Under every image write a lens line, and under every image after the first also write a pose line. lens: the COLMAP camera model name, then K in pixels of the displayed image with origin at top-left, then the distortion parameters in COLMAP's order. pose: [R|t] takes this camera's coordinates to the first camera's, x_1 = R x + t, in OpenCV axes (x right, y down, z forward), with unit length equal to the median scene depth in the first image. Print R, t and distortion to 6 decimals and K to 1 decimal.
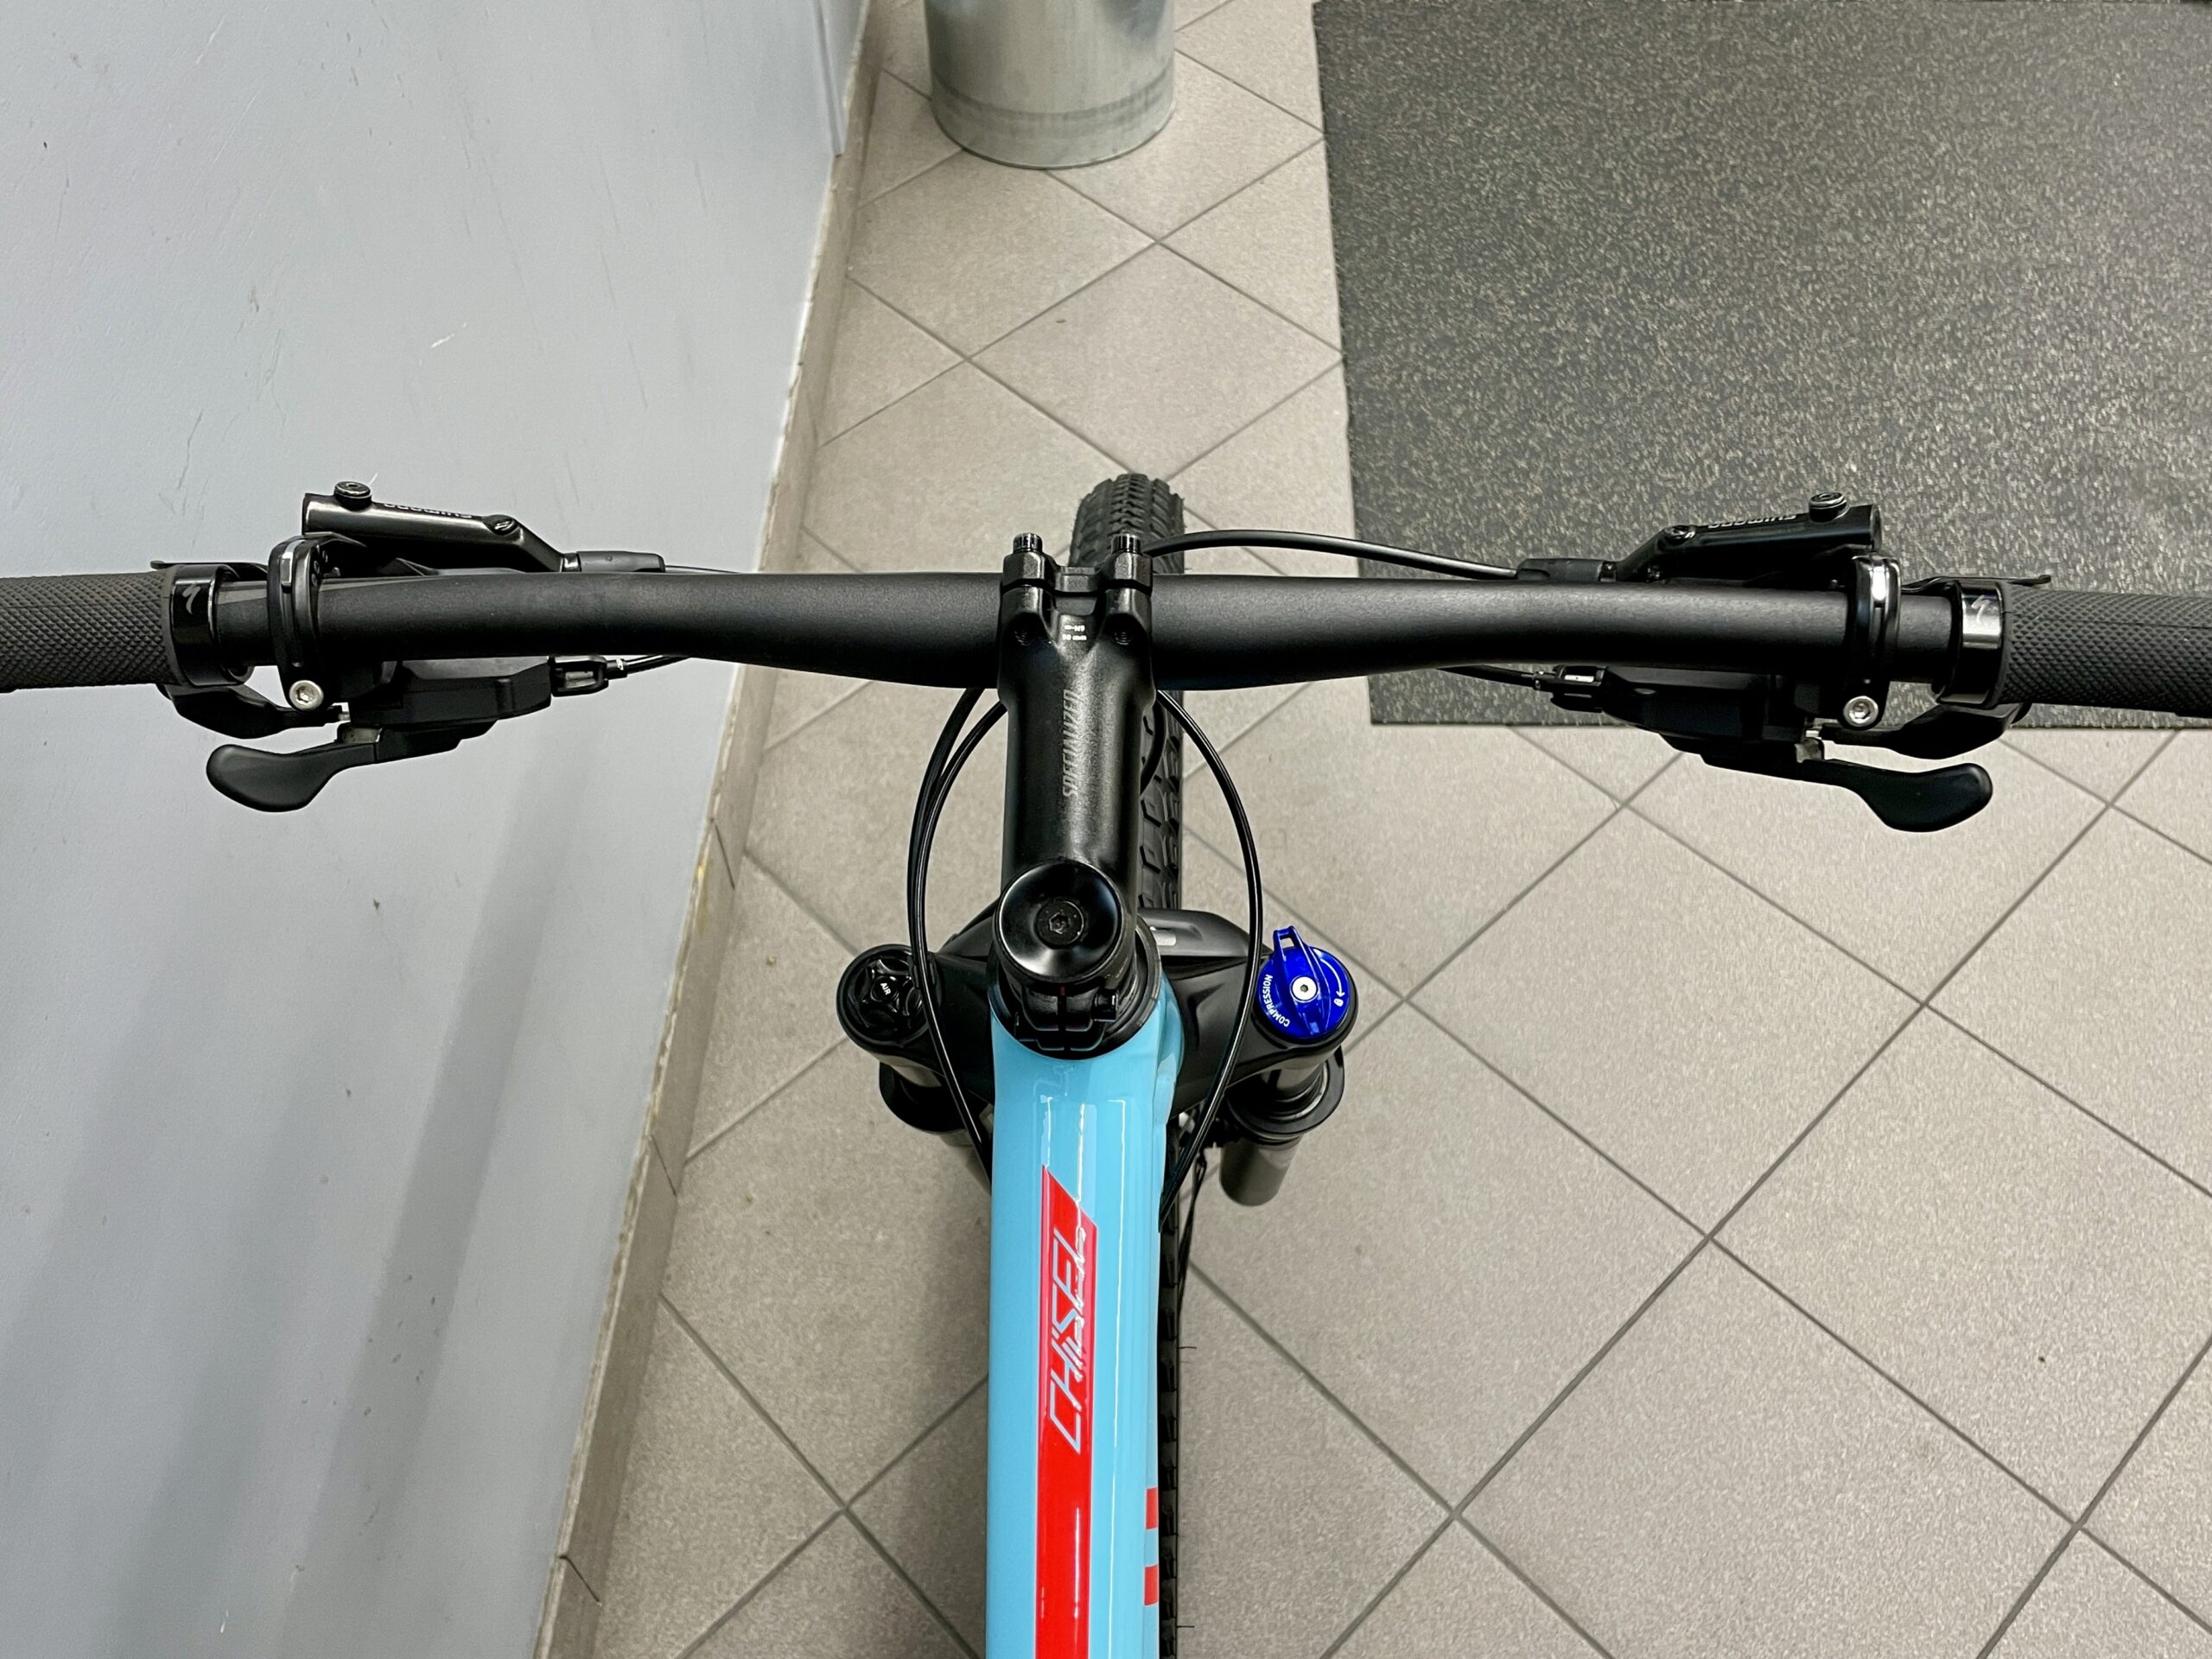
lens RADIAL K [[1891.6, 0, 1092.1], [0, 1891.6, 823.4], [0, 0, 1]] dist [0.051393, -0.086010]
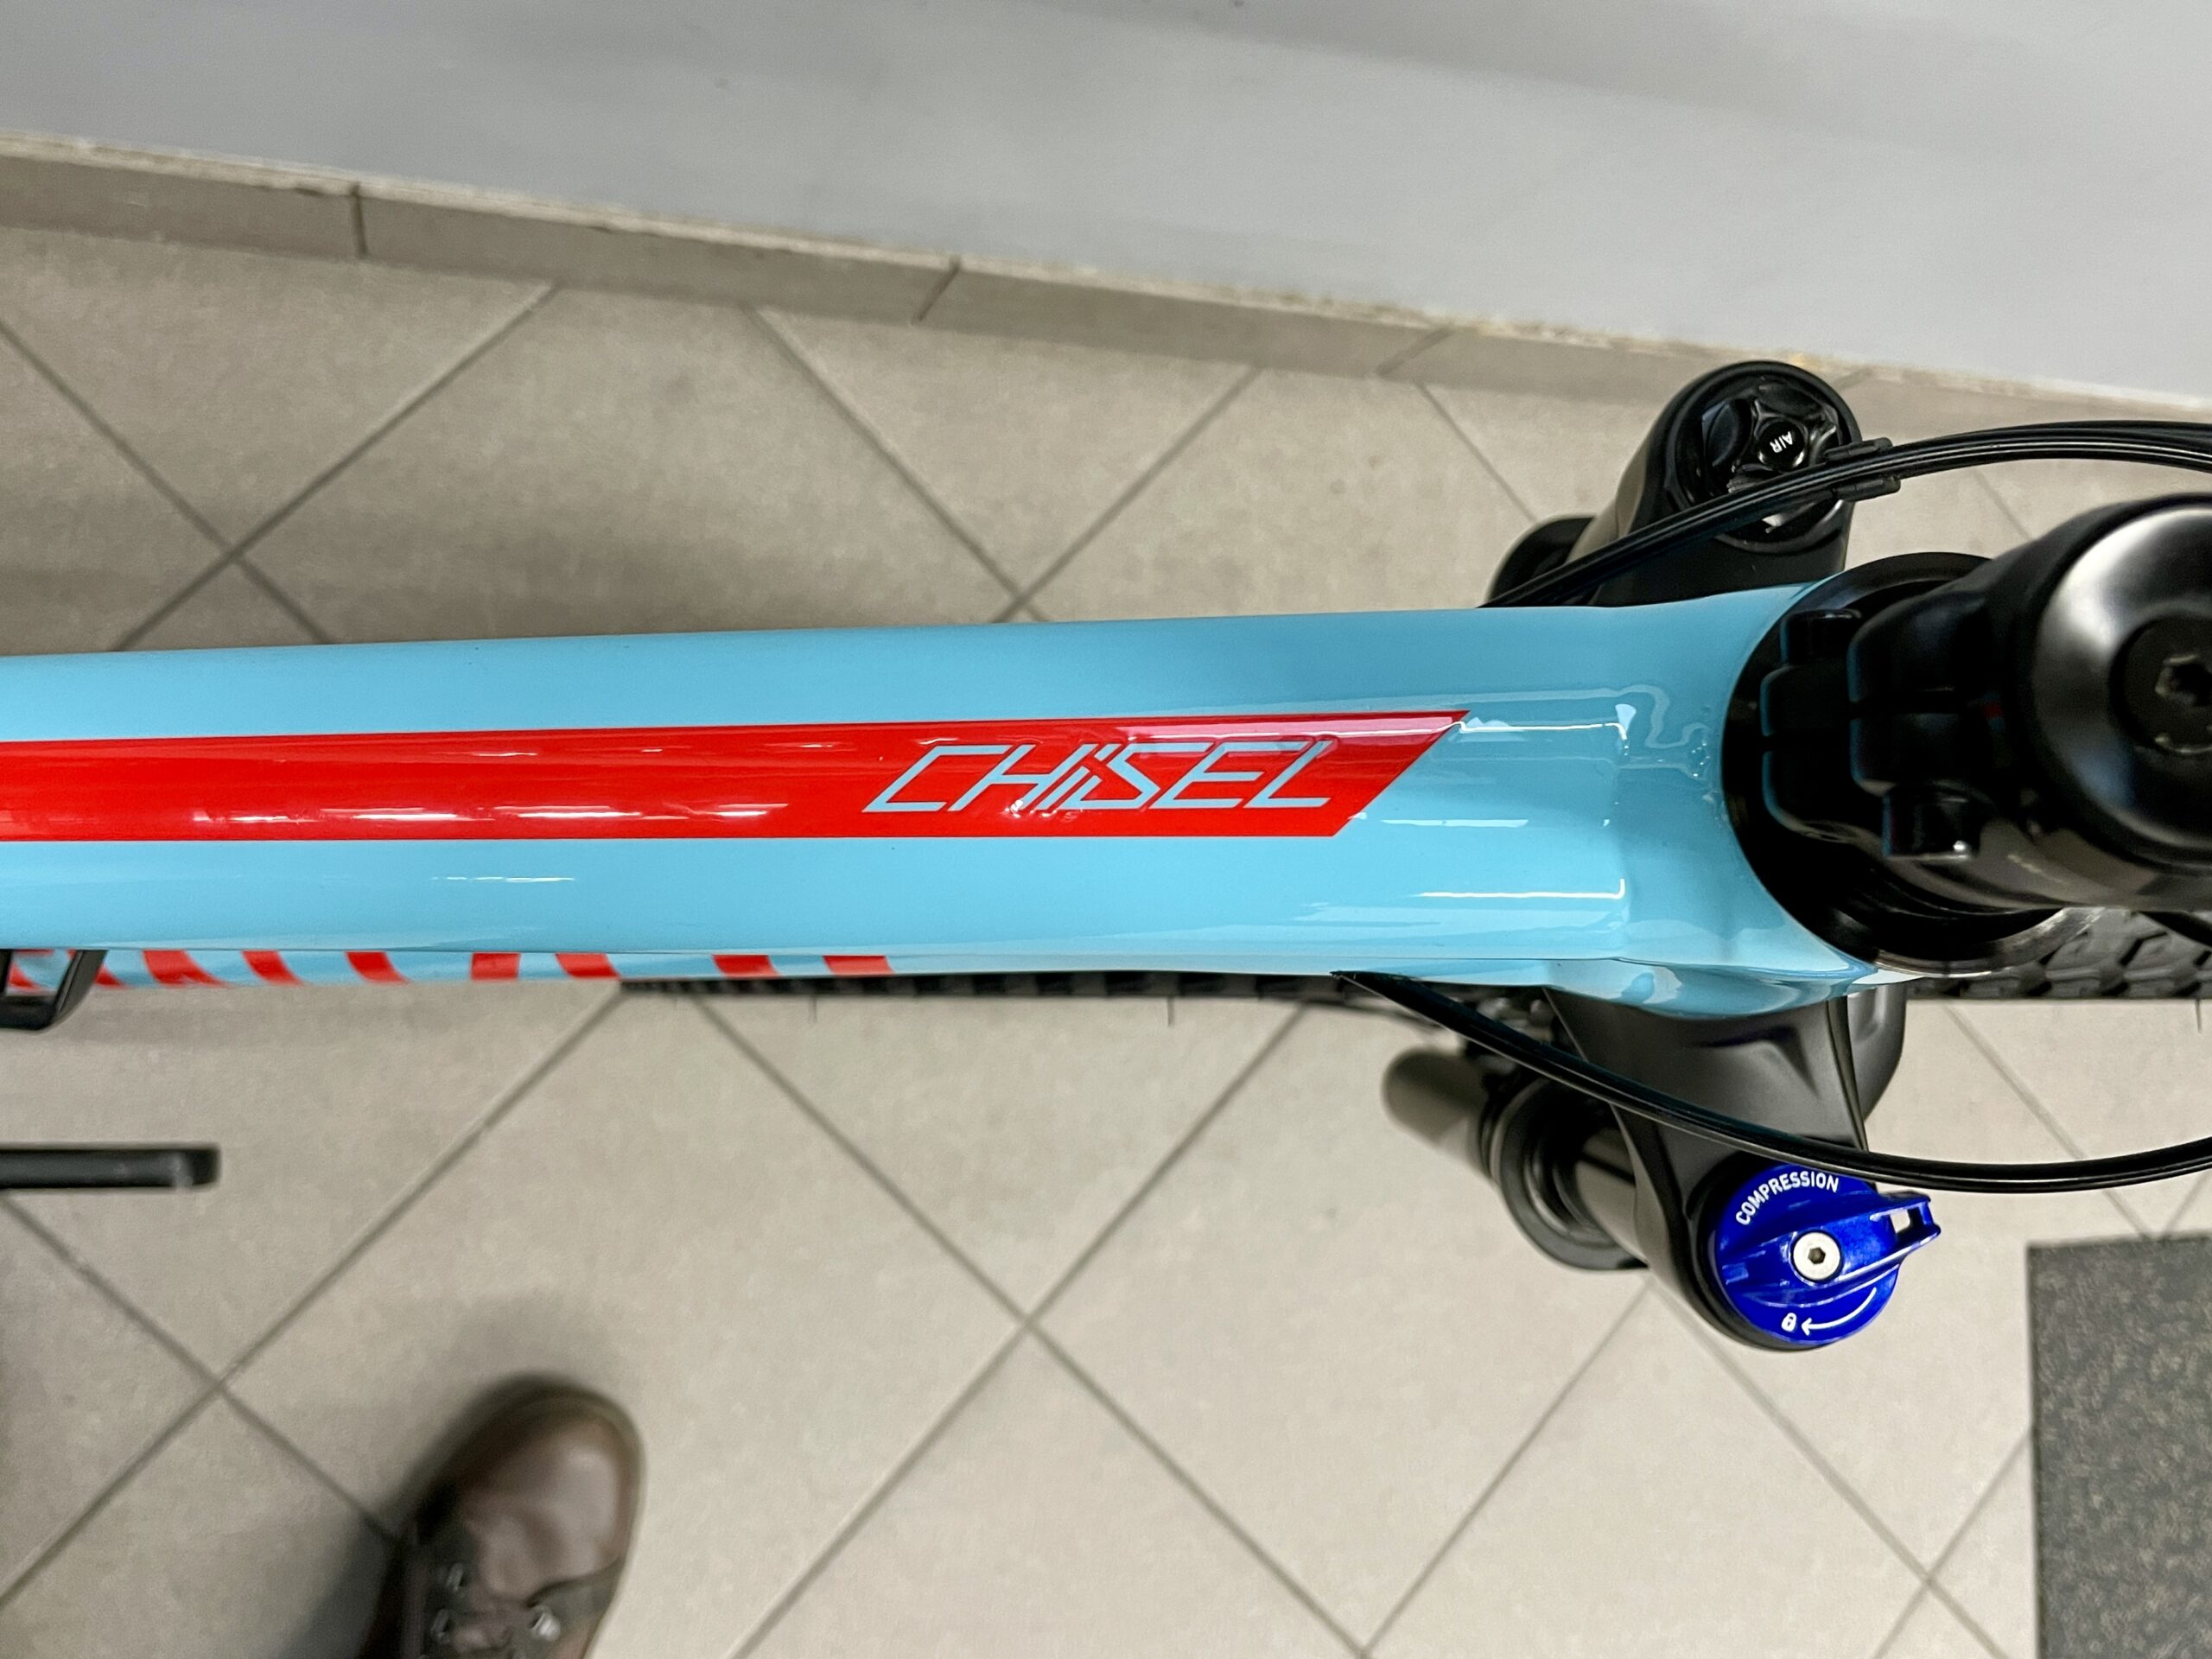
lens RADIAL K [[1891.6, 0, 1112.2], [0, 1891.6, 837.6], [0, 0, 1]] dist [0.051393, -0.086010]
pose [[0.021830, 0.999174, -0.034284, 0.008643], [-0.942737, 0.031989, 0.331999, 0.056994], [0.332821, 0.025074, 0.942657, 0.281748]]
